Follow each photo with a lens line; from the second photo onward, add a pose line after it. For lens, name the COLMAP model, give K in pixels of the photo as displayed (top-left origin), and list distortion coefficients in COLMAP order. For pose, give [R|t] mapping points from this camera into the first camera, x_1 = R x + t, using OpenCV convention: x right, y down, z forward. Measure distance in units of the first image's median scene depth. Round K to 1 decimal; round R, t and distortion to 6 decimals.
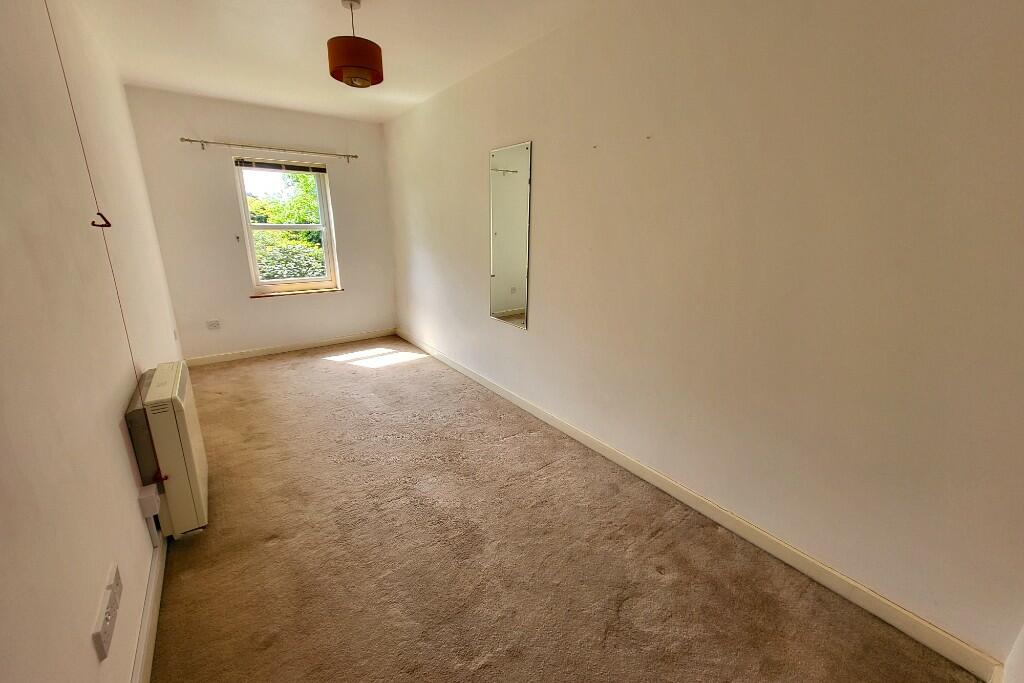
lens RADIAL K [[396.3, 0, 509.4], [0, 396.3, 343.8], [0, 0, 1]] dist [0.000100, 0.000076]
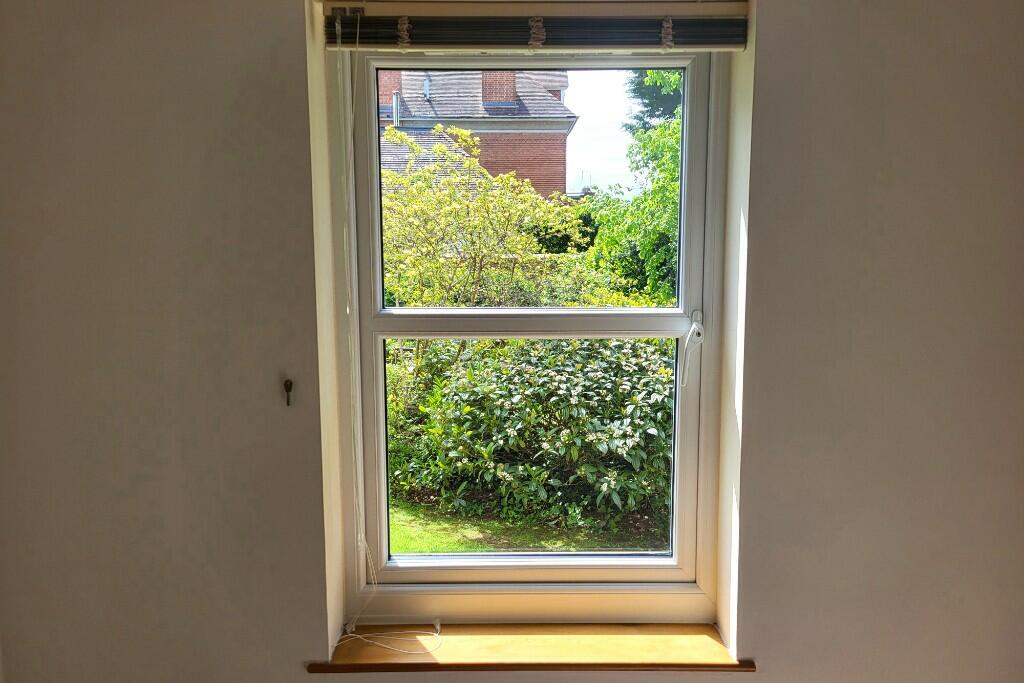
lens RADIAL K [[774.3, 0, 511.5], [0, 774.3, 342.9], [0, 0, 1]] dist [0.001434, -0.000216]
pose [[0.794572, 0.063364, -0.603855, -0.192450], [-0.154572, 0.982882, -0.100254, -0.144138], [0.587165, 0.172998, 0.790765, 0.404067]]
